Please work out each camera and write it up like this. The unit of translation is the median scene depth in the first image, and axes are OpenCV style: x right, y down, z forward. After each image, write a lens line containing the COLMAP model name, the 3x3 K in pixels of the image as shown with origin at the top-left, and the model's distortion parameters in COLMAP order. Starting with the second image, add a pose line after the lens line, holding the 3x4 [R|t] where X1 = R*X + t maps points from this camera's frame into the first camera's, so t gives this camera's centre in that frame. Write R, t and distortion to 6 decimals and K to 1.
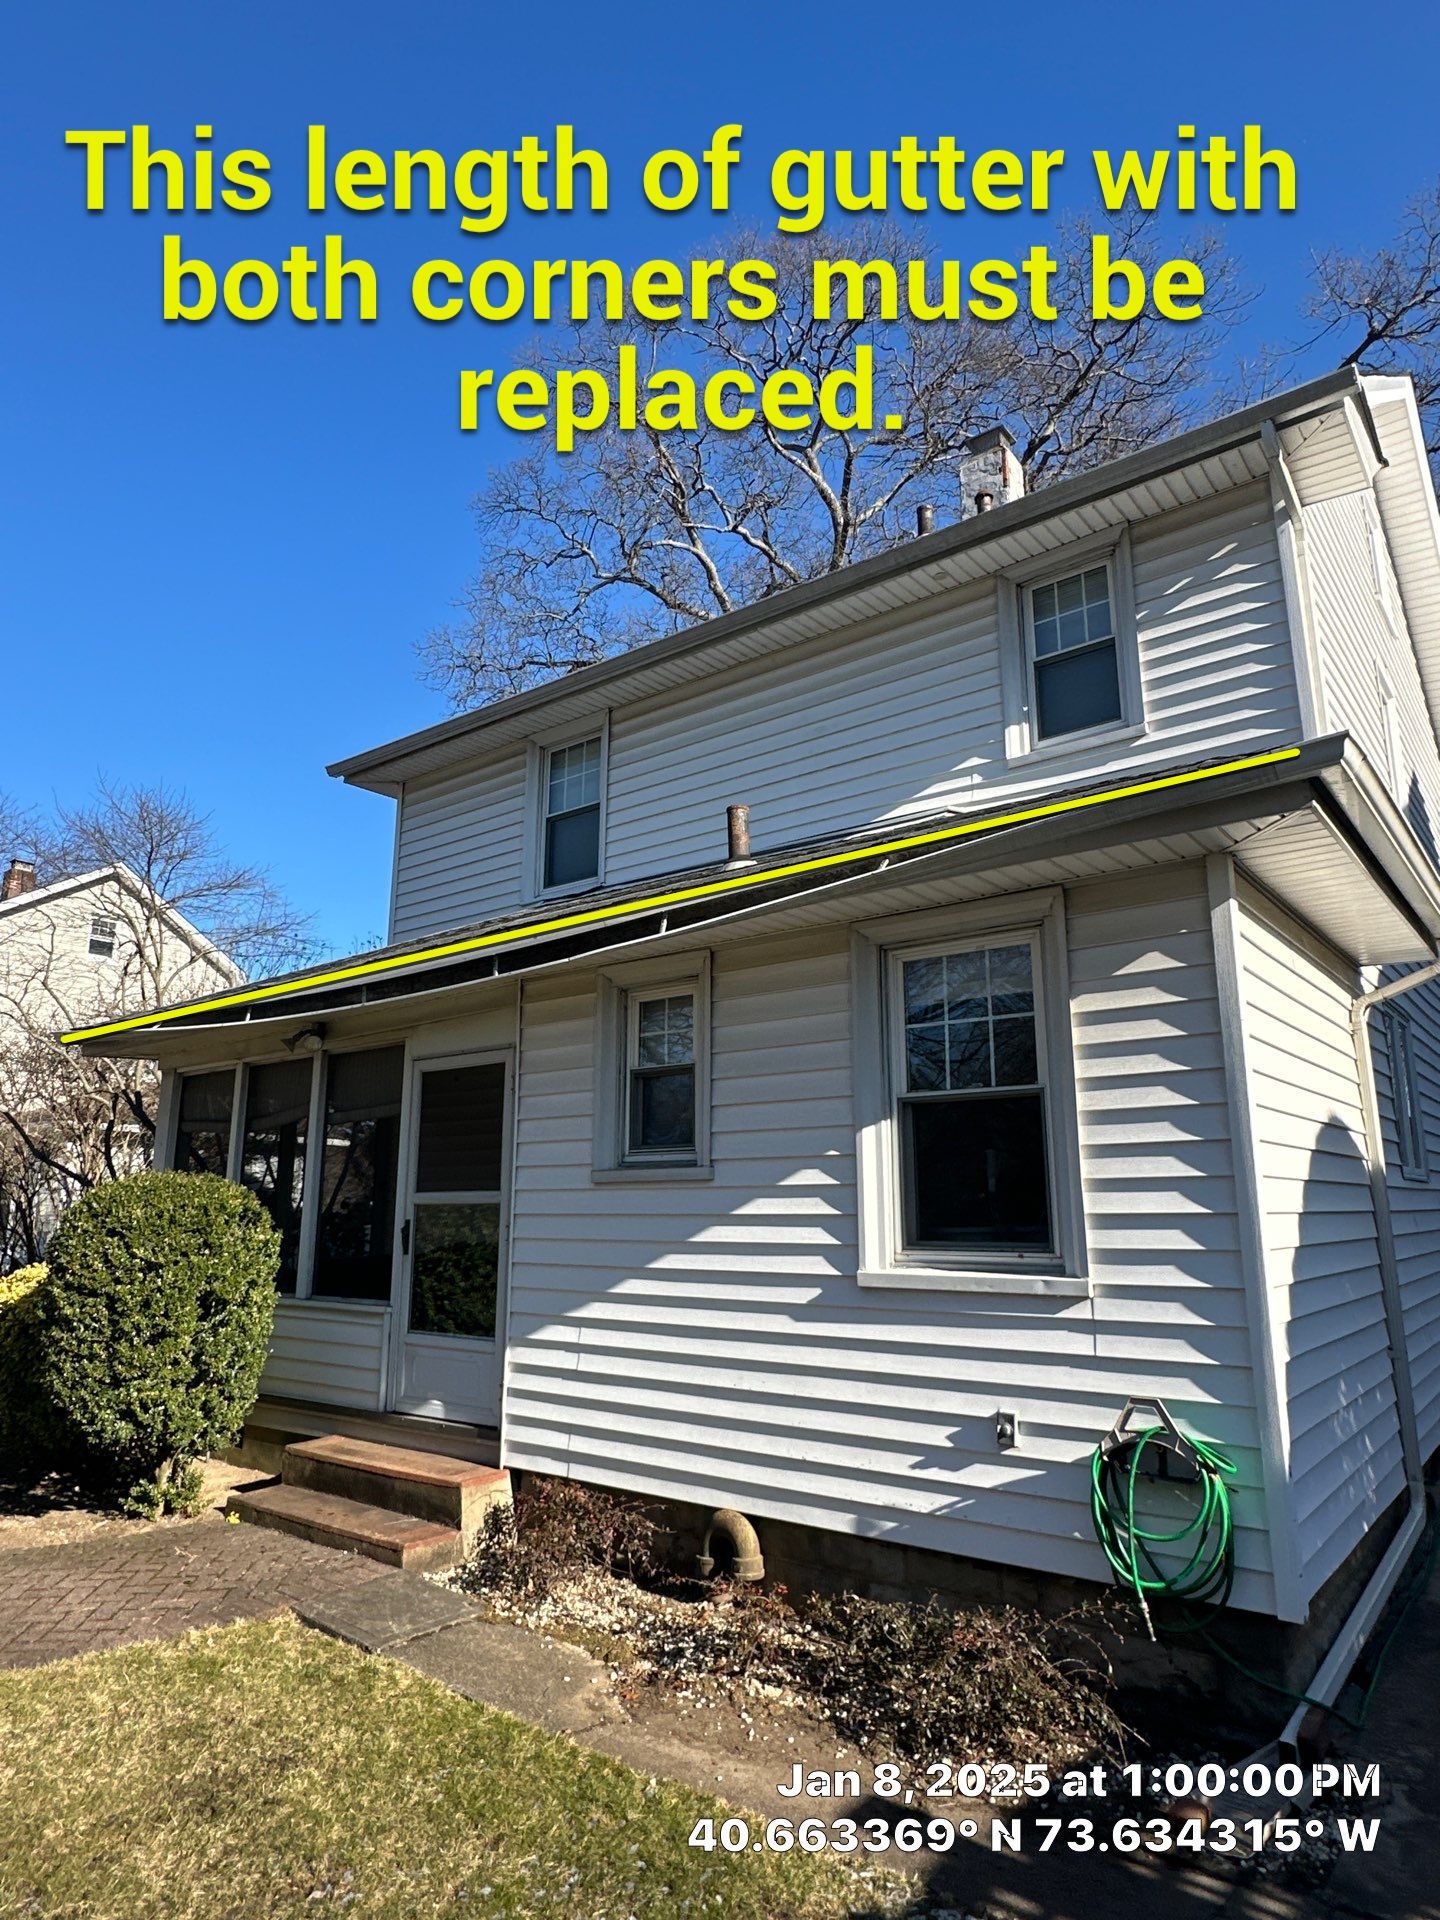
lens RADIAL K [[1144.8, 0, 720.0], [0, 1144.8, 960.0], [0, 0, 1]] dist [-0.003861, 0.001551]
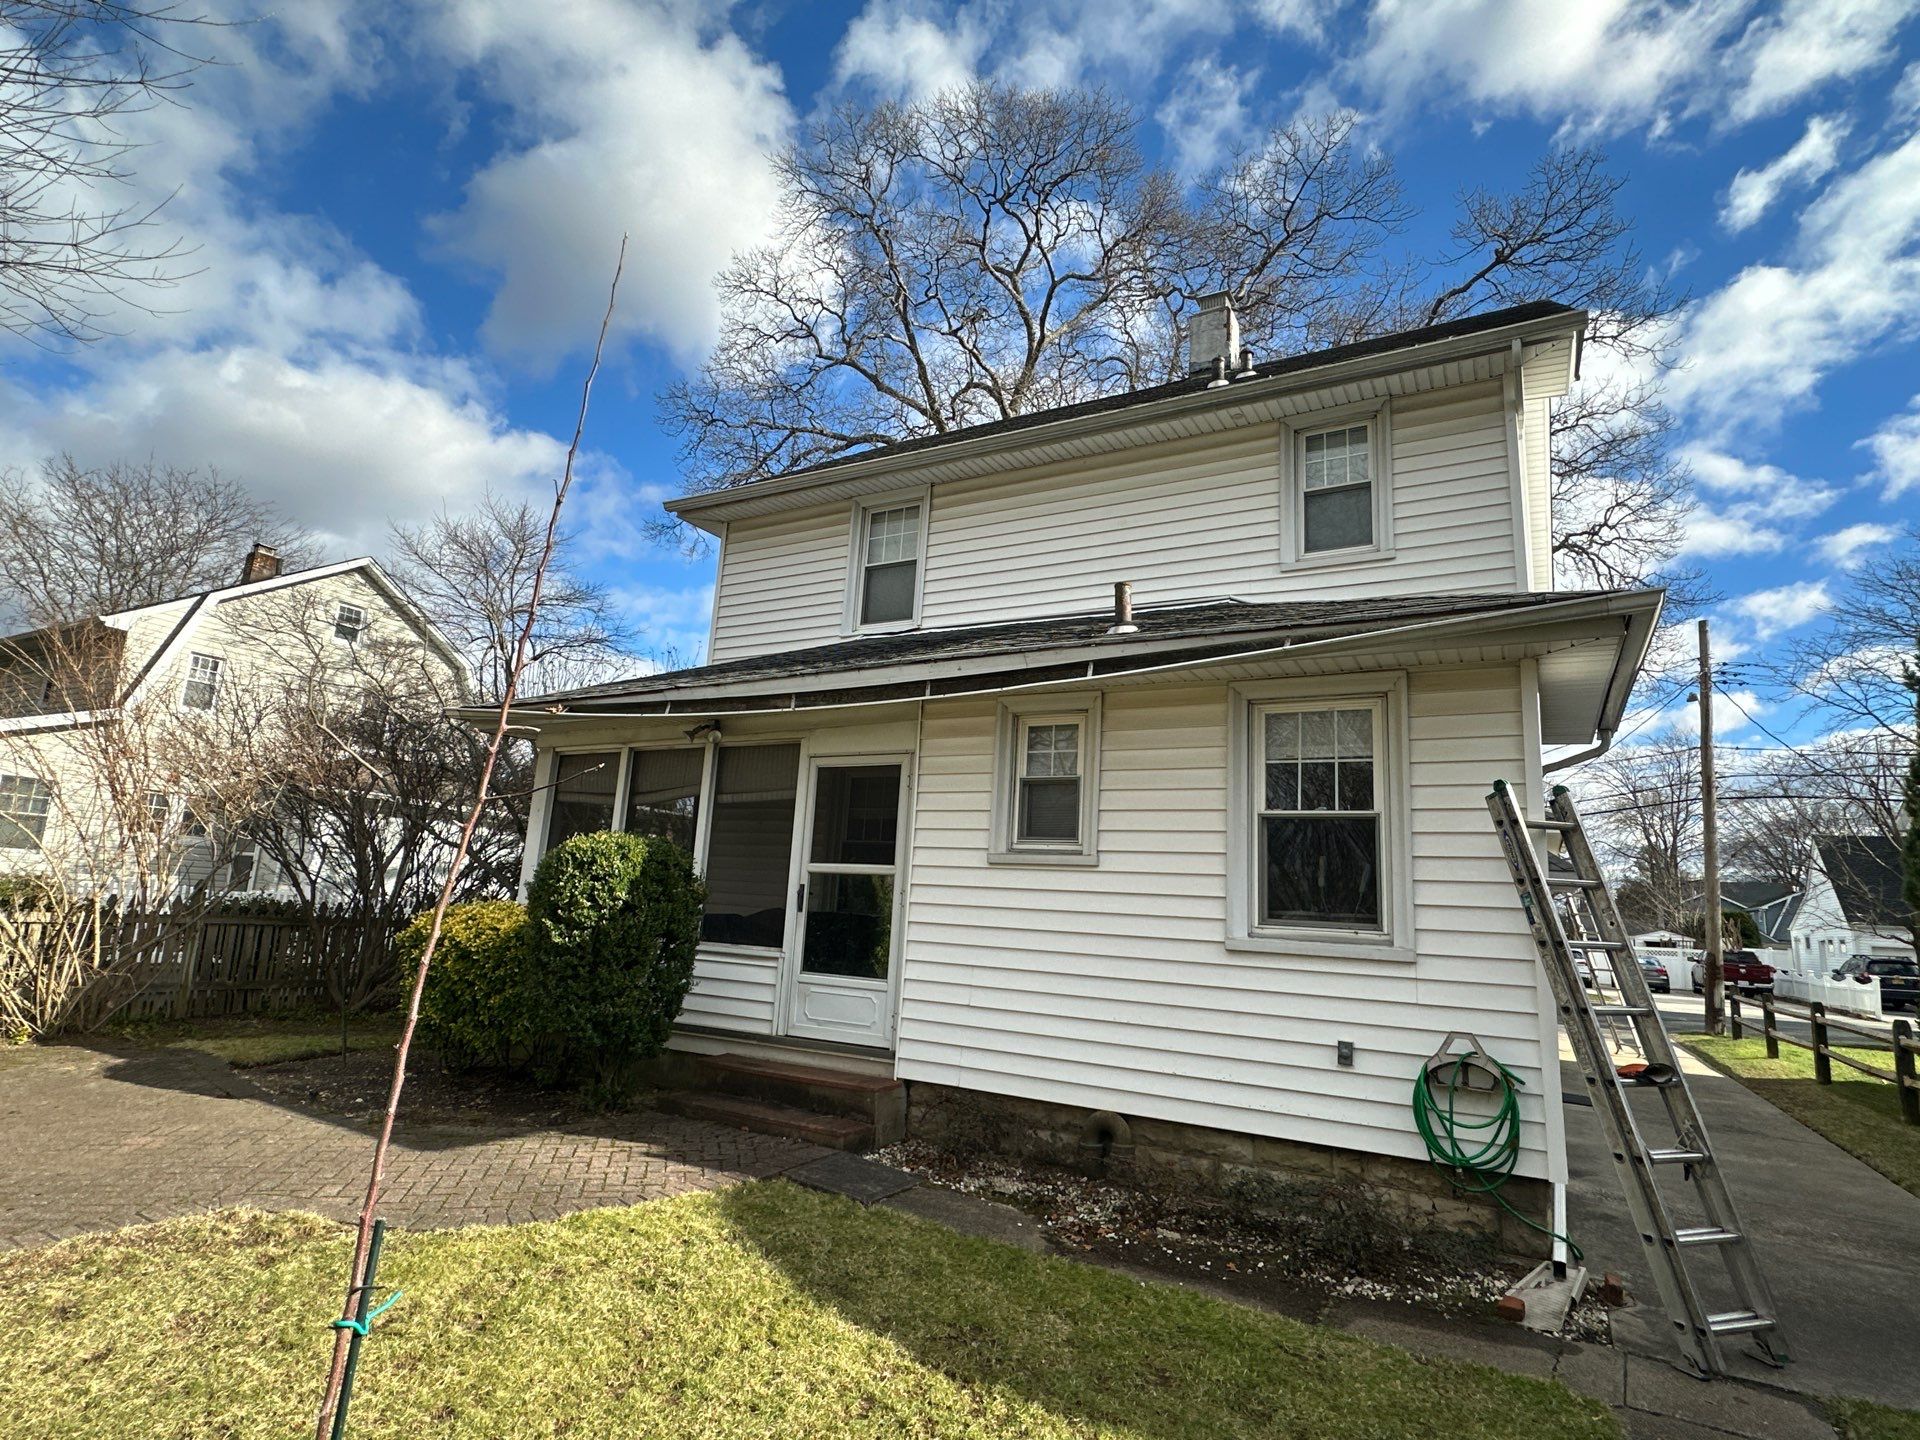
lens RADIAL K [[981.0, 0, 960.0], [0, 981.0, 720.0], [0, 0, 1]] dist [-0.001442, -0.001631]
pose [[0.987770, 0.084724, 0.130894, -0.273635], [-0.087889, 0.995957, 0.018583, 0.015097], [-0.128790, -0.029860, 0.991222, -0.078892]]
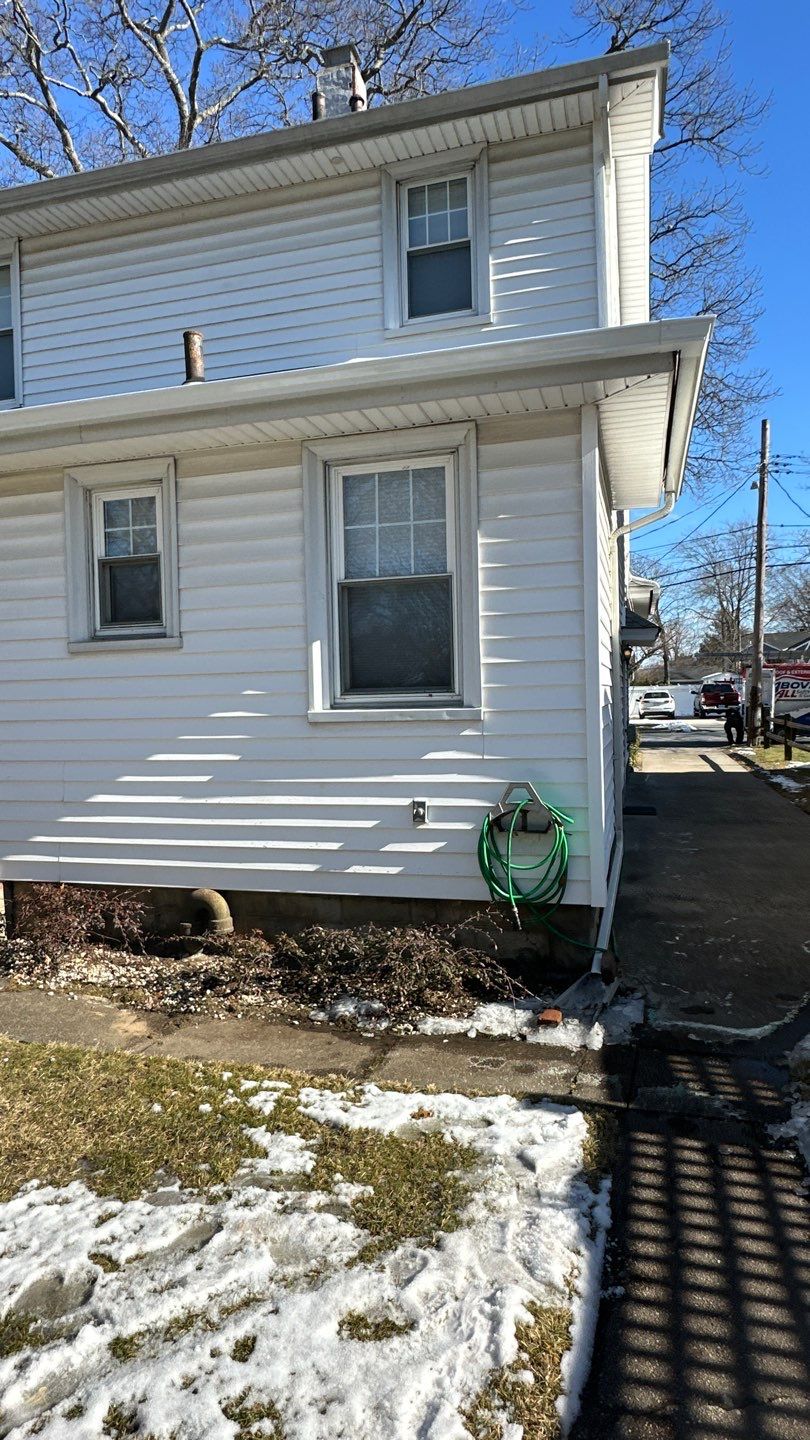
lens RADIAL K [[840.0, 0, 405.0], [0, 840.0, 720.0], [0, 0, 1]] dist [-0.004093, -0.000049]
pose [[0.925156, -0.031587, 0.378270, -0.109185], [-0.058369, 0.972841, 0.223994, 0.041223], [-0.375072, -0.229309, 0.898186, 0.055360]]
